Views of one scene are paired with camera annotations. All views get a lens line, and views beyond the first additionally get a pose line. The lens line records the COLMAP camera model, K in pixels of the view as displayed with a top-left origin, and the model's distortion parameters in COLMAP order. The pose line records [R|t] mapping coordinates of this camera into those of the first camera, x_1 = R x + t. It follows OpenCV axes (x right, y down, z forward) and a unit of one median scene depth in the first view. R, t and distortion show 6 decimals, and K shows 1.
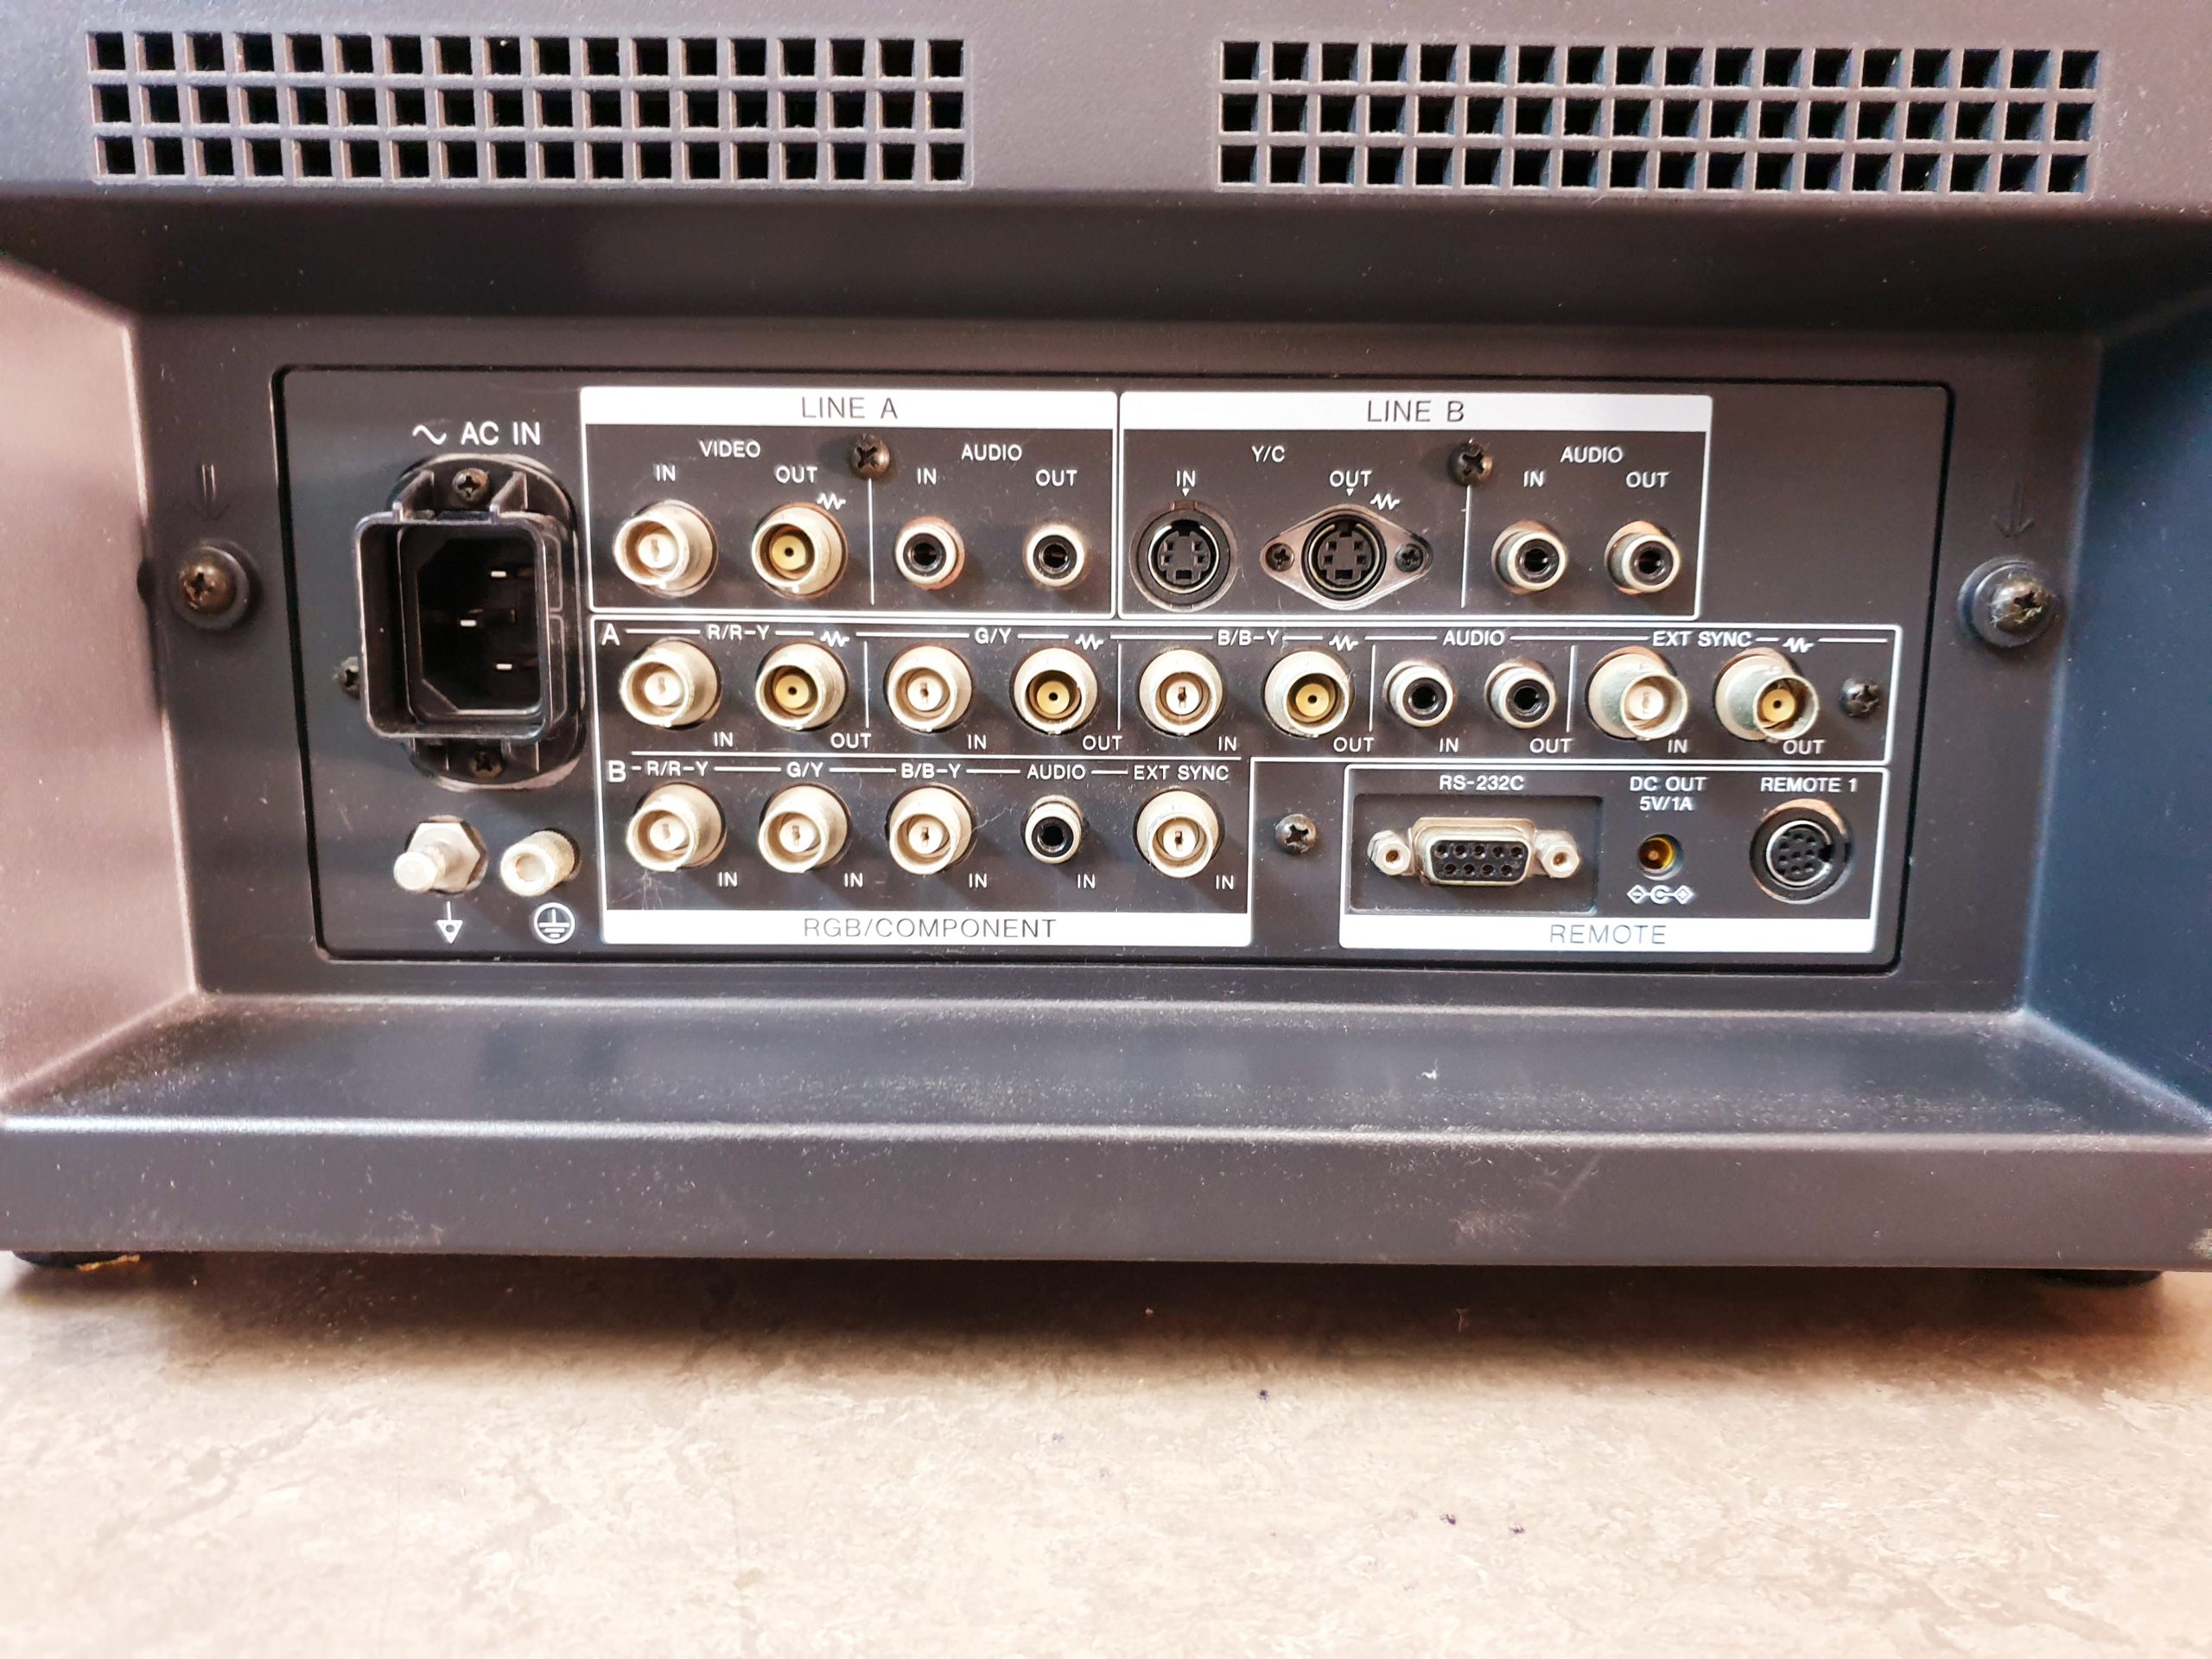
lens RADIAL K [[1684.1, 0, 1112.2], [0, 1684.1, 767.5], [0, 0, 1]] dist [-0.039902, 0.063829]
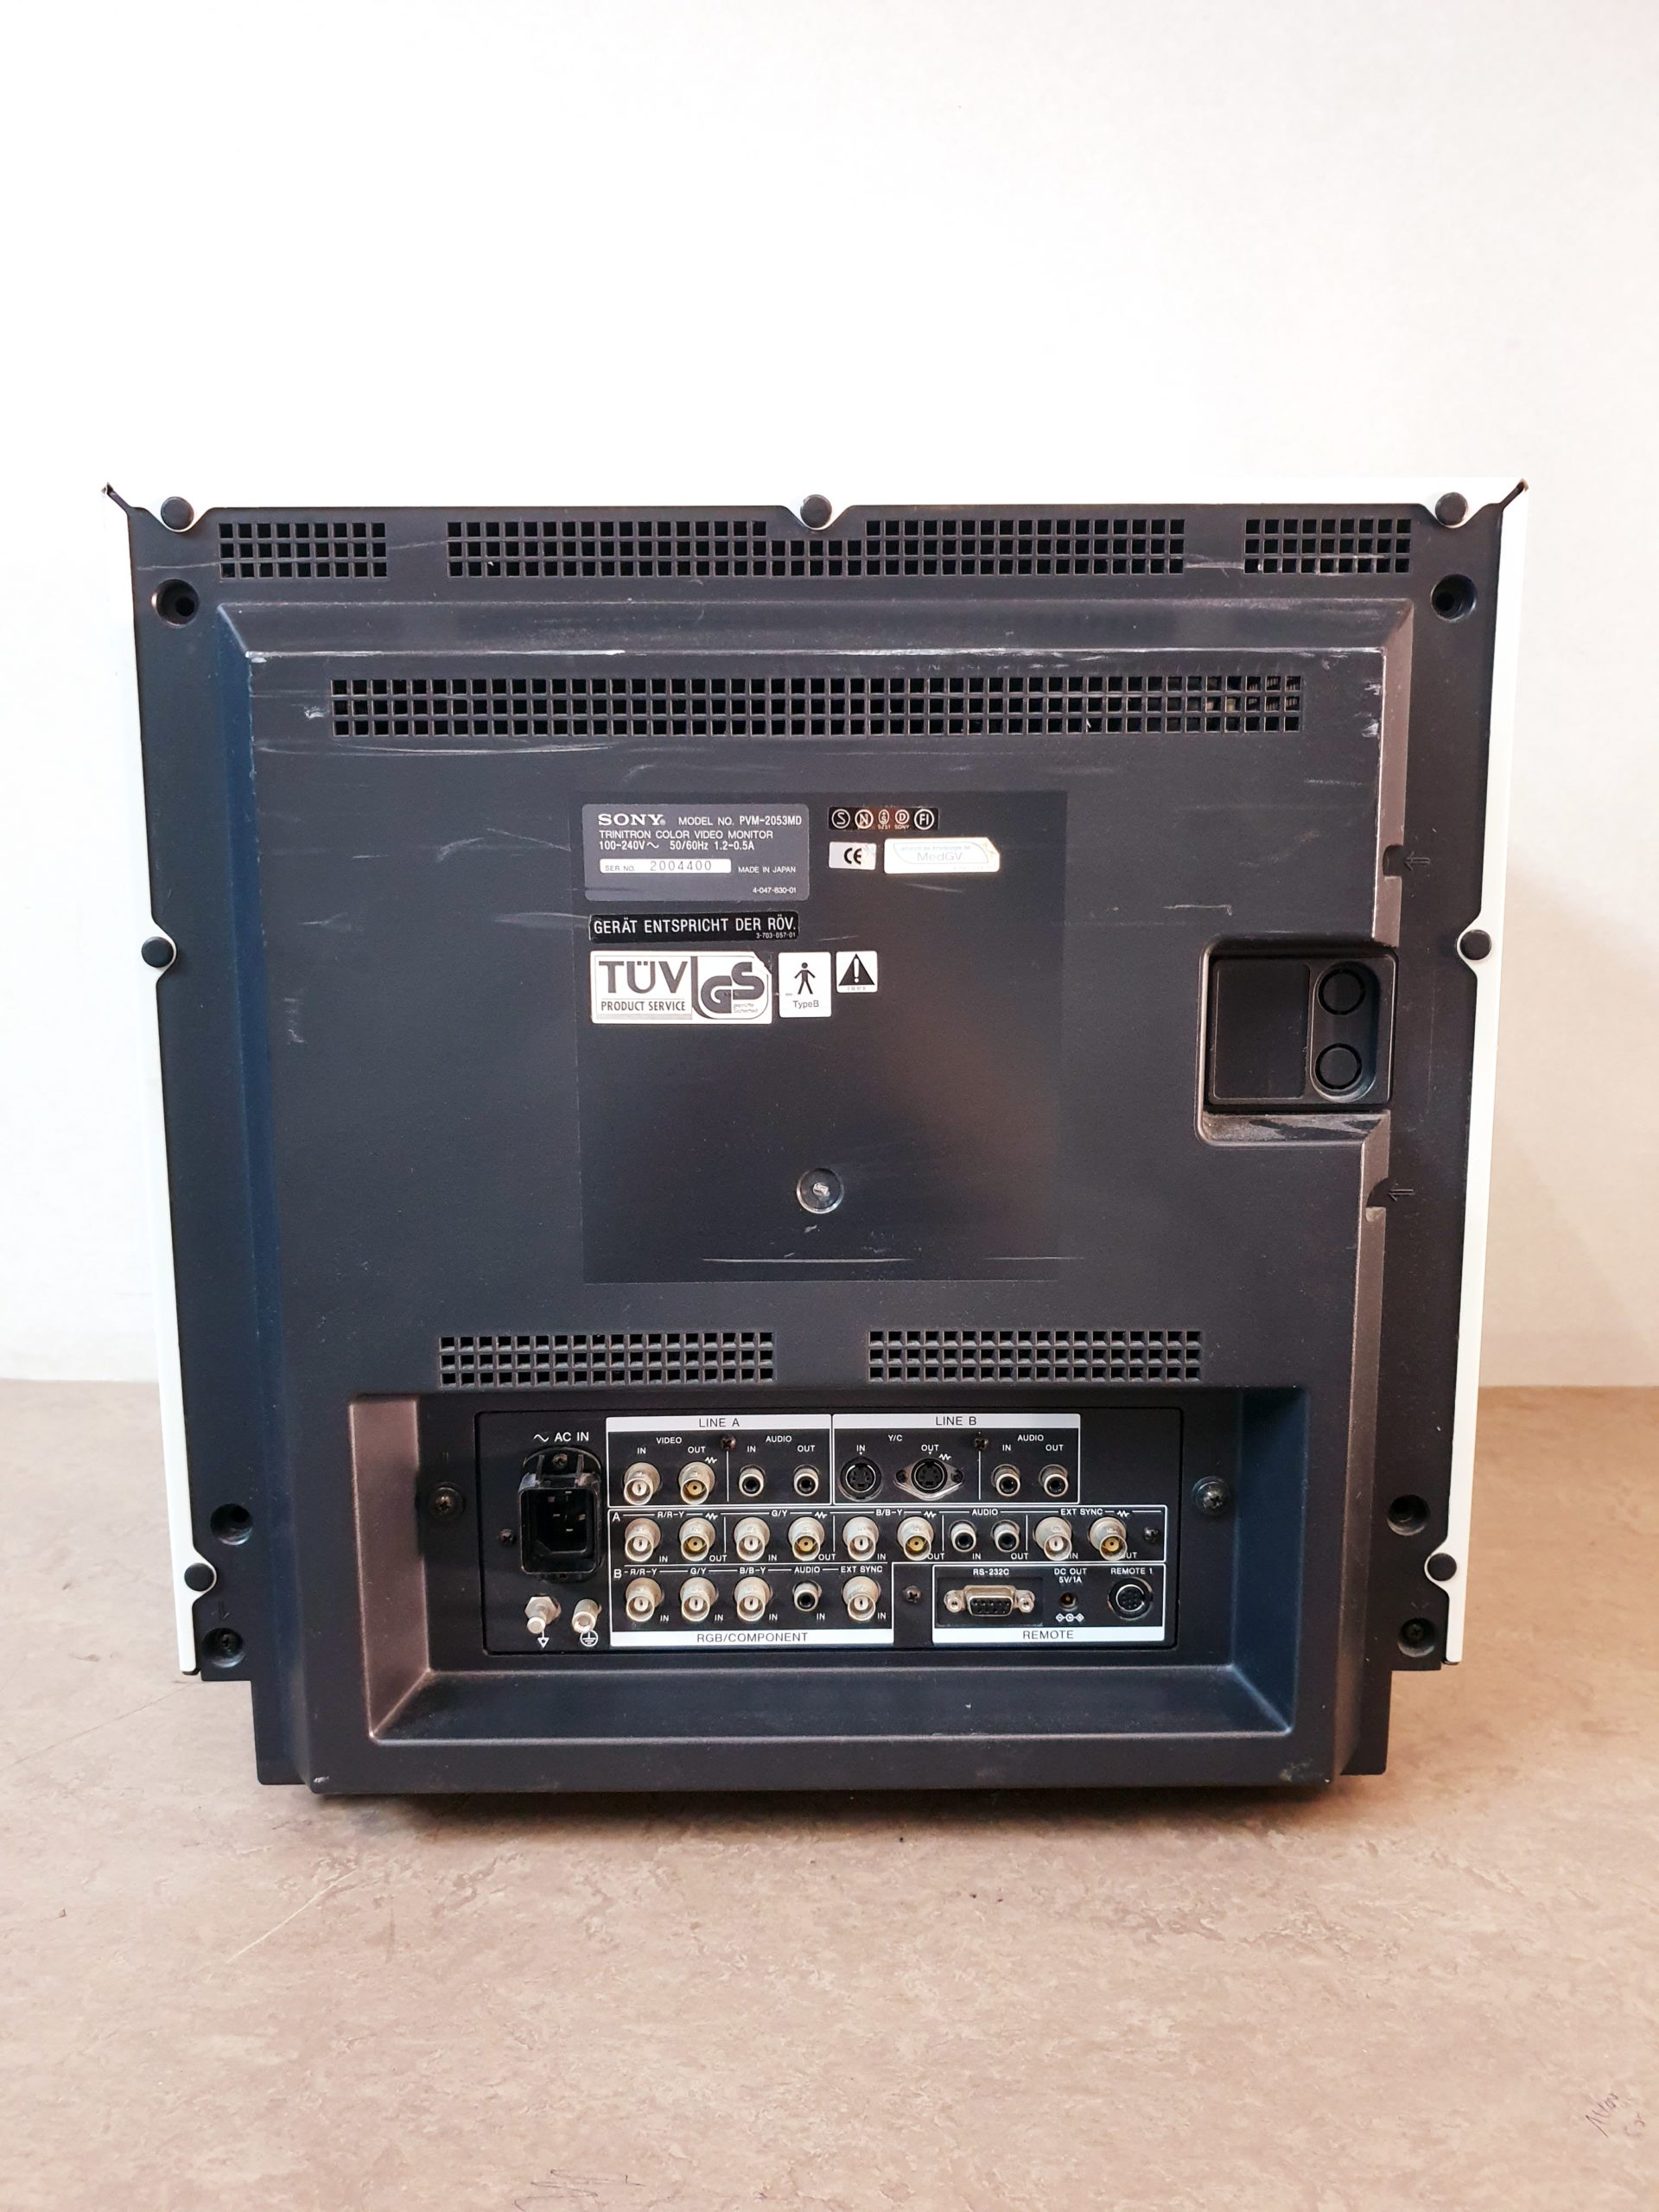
lens RADIAL K [[1629.4, 0, 829.5], [0, 1629.4, 1106.0], [0, 0, 1]] dist [0.006138, 0.008373]
pose [[0.999851, -0.014886, 0.008795, -0.013411], [0.014982, 0.999829, -0.010874, -0.628444], [-0.008632, 0.011005, 0.999902, -1.287183]]
